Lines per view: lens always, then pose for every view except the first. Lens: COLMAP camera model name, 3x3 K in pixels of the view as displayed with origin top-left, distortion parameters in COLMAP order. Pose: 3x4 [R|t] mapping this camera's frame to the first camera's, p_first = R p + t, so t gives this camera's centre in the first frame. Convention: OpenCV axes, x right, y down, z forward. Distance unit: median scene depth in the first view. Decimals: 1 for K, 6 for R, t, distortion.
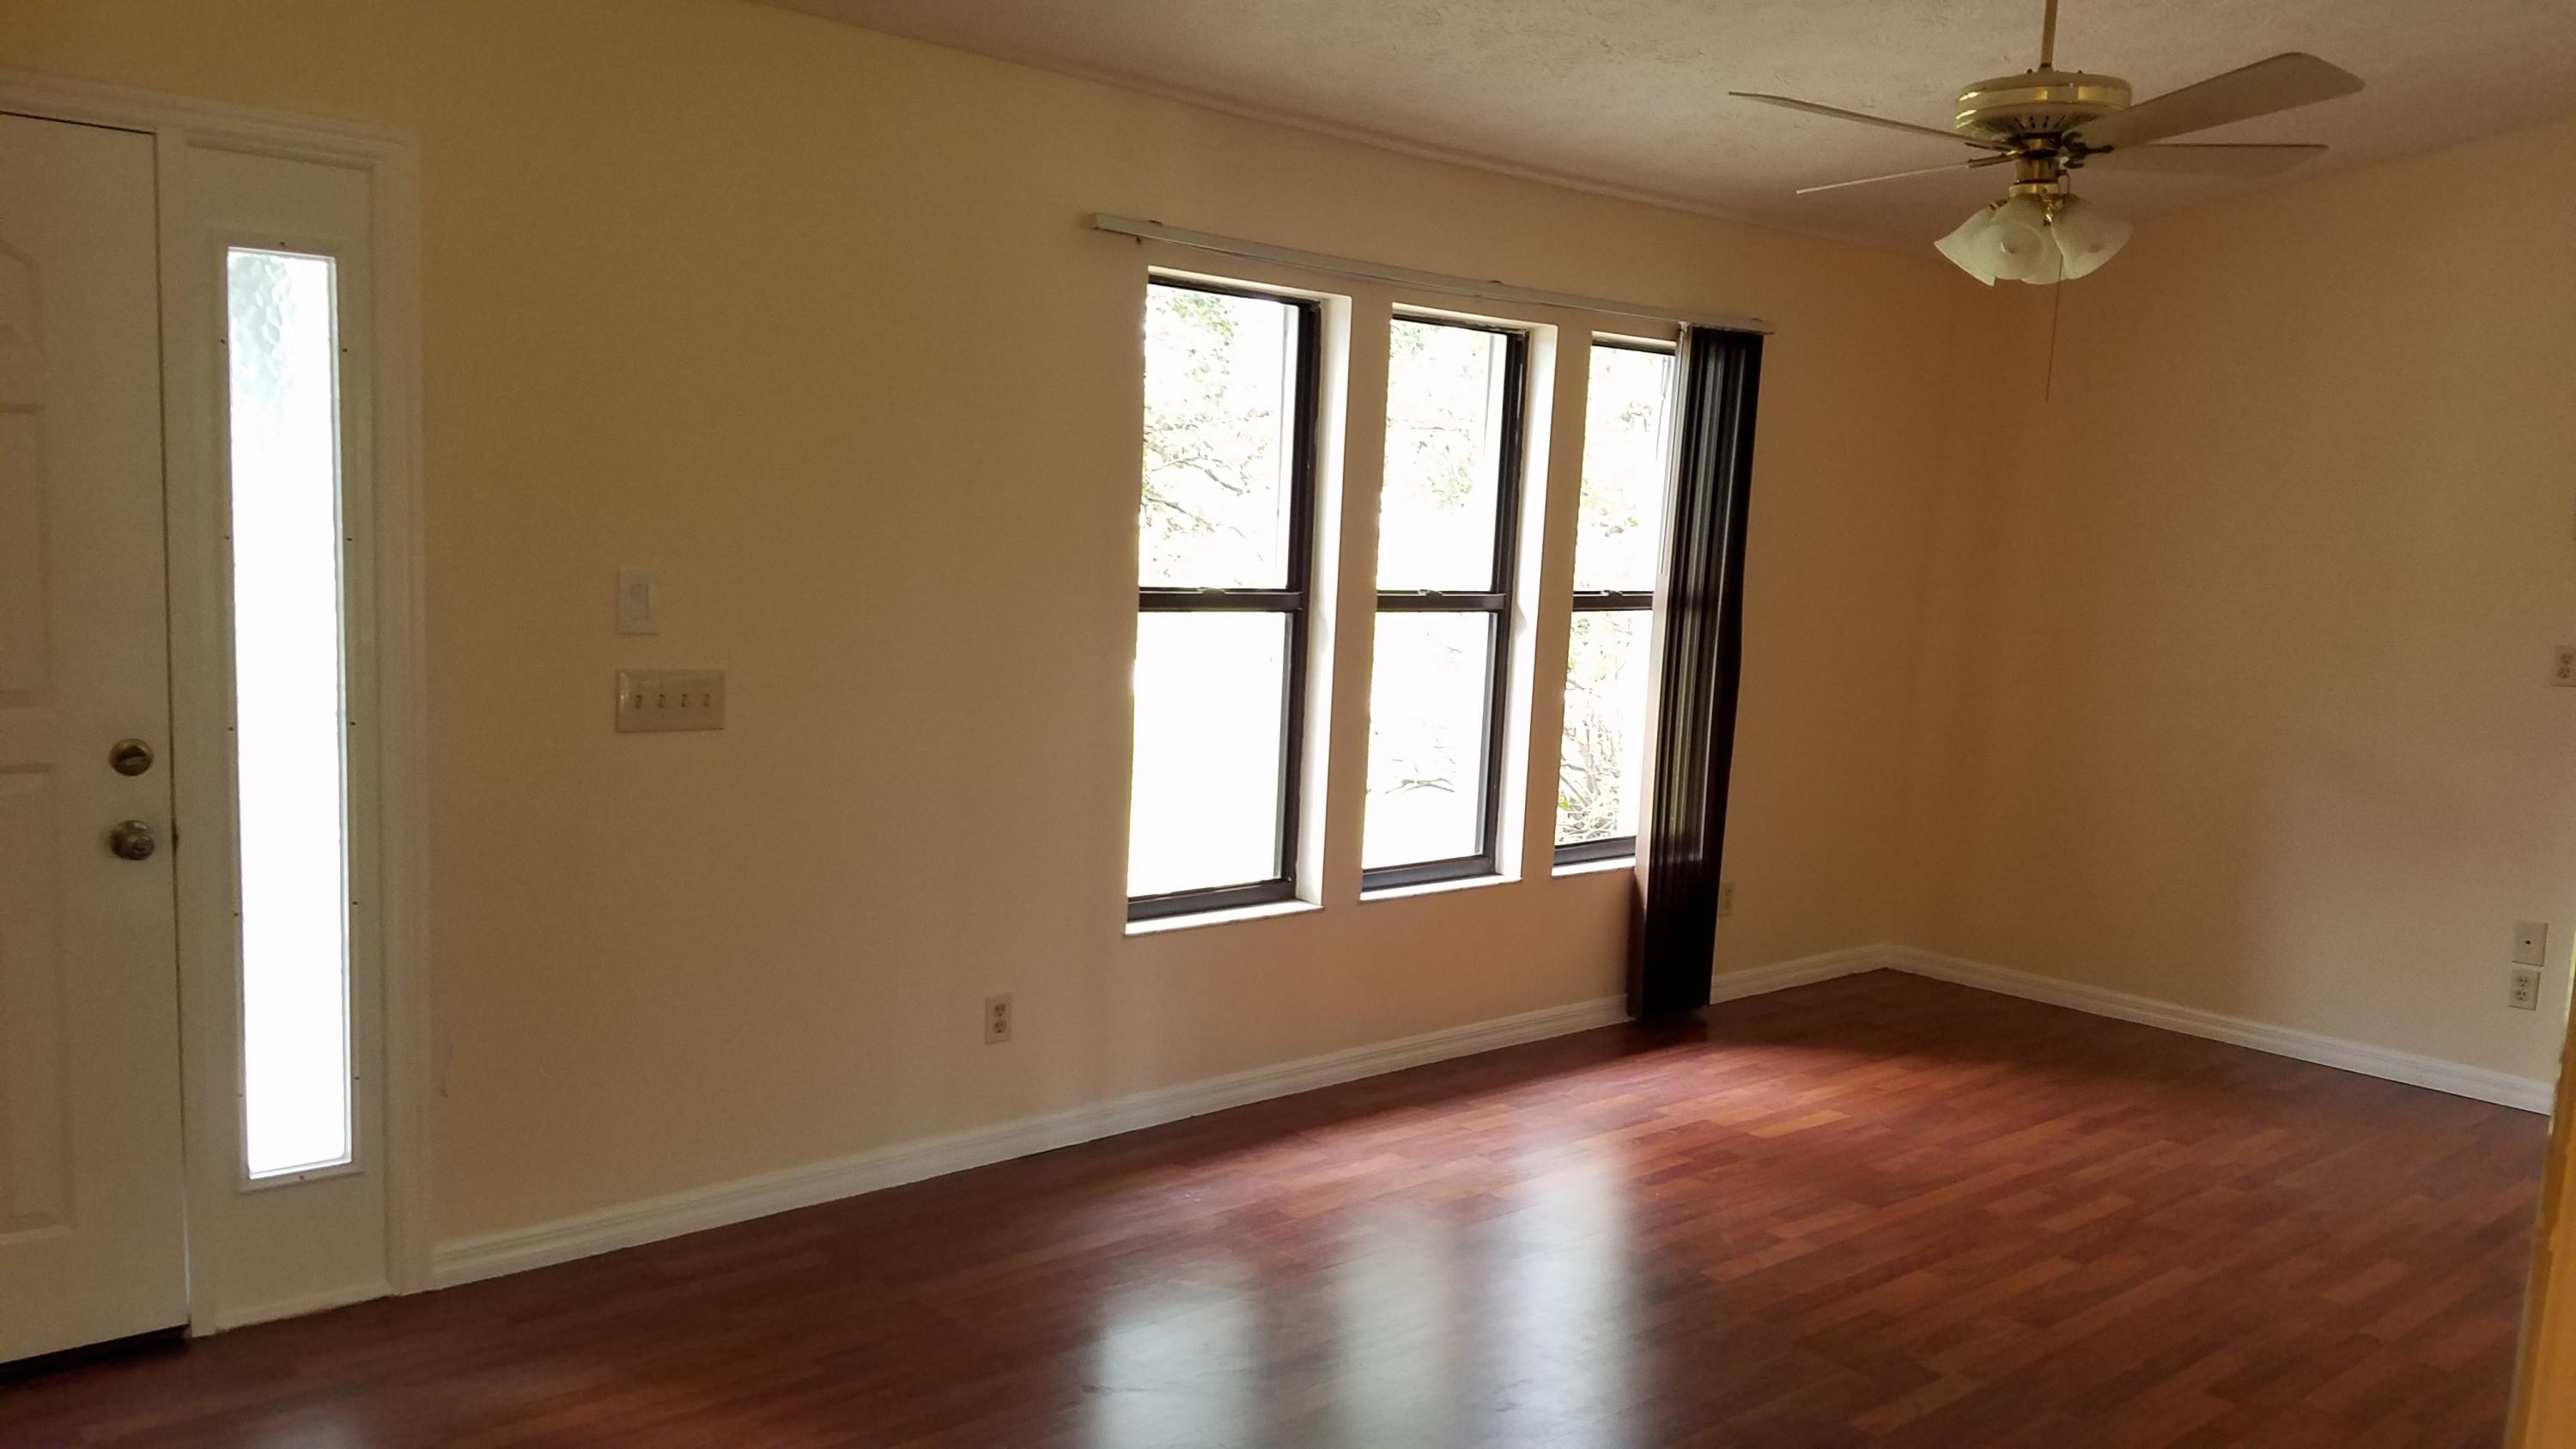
lens RADIAL K [[1775.1, 0, 1274.4], [0, 1775.1, 737.7], [0, 0, 1]] dist [0.008057, -0.001368]
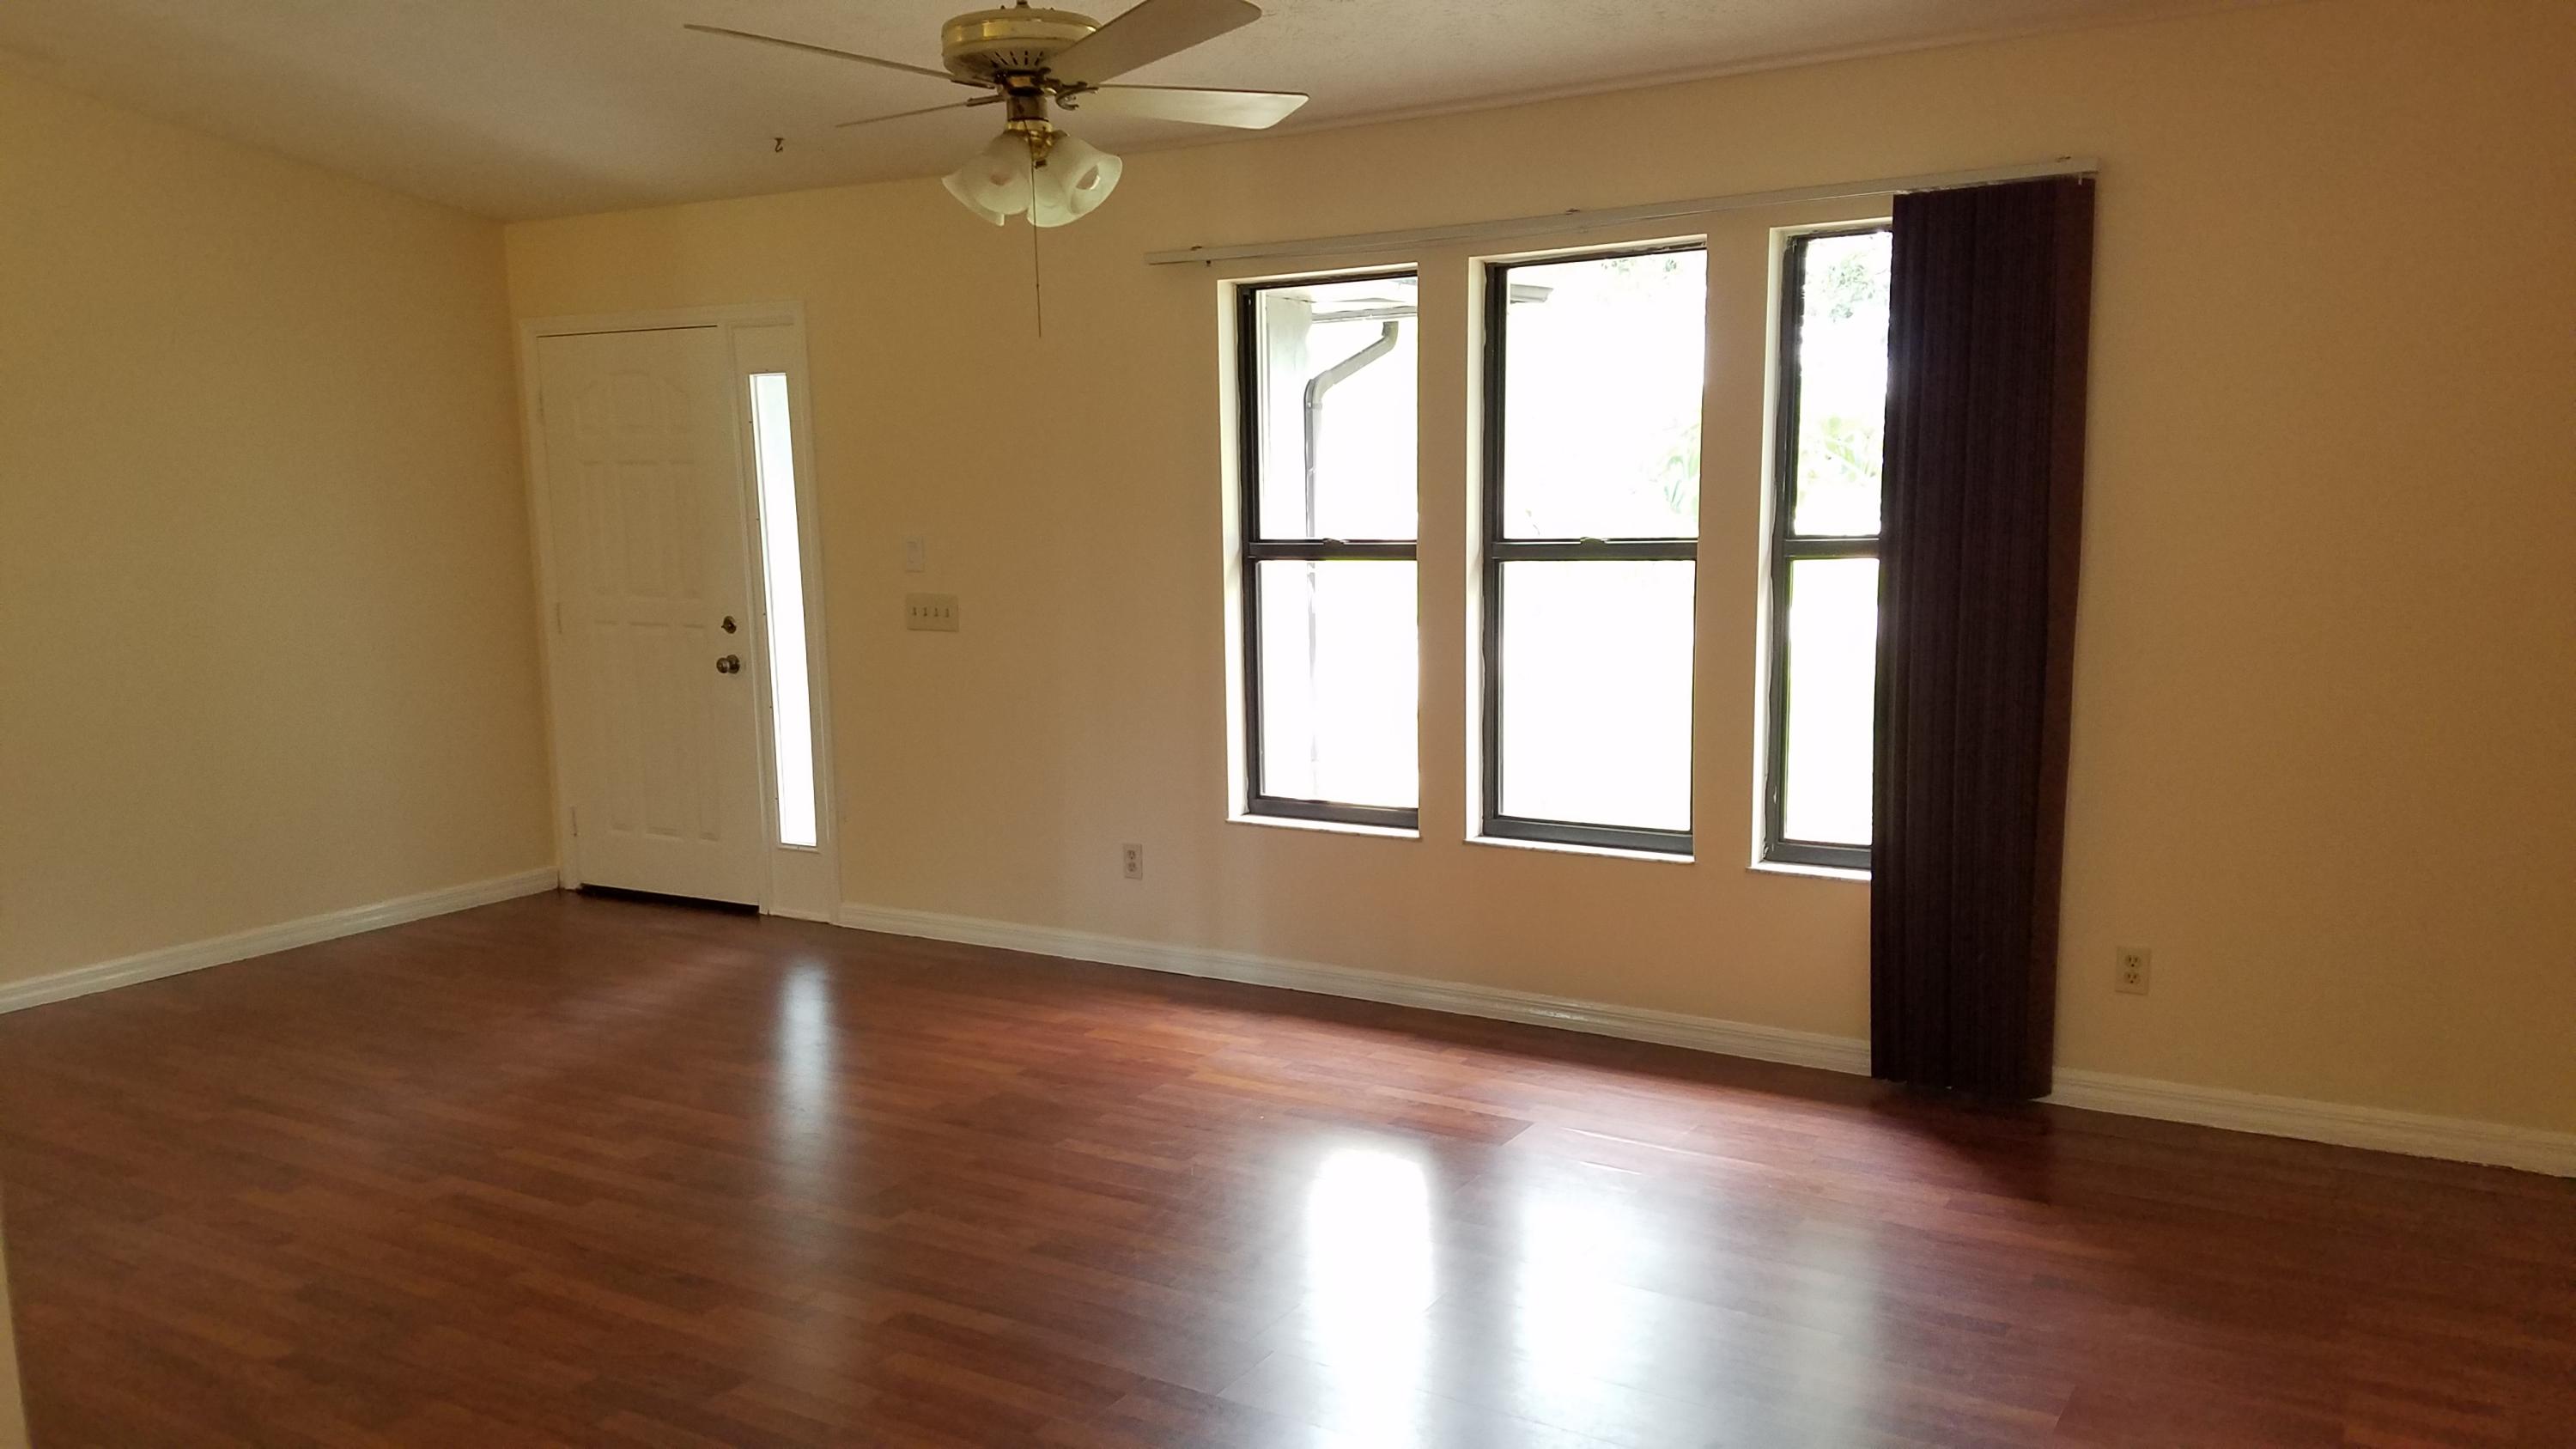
lens RADIAL K [[1775.1, 0, 1274.4], [0, 1775.1, 737.7], [0, 0, 1]] dist [0.008057, -0.001368]
pose [[0.356550, 0.084286, -0.930467, 0.960623], [-0.079045, 0.995073, 0.059849, -0.020583], [0.930926, 0.052210, 0.361455, 0.516509]]
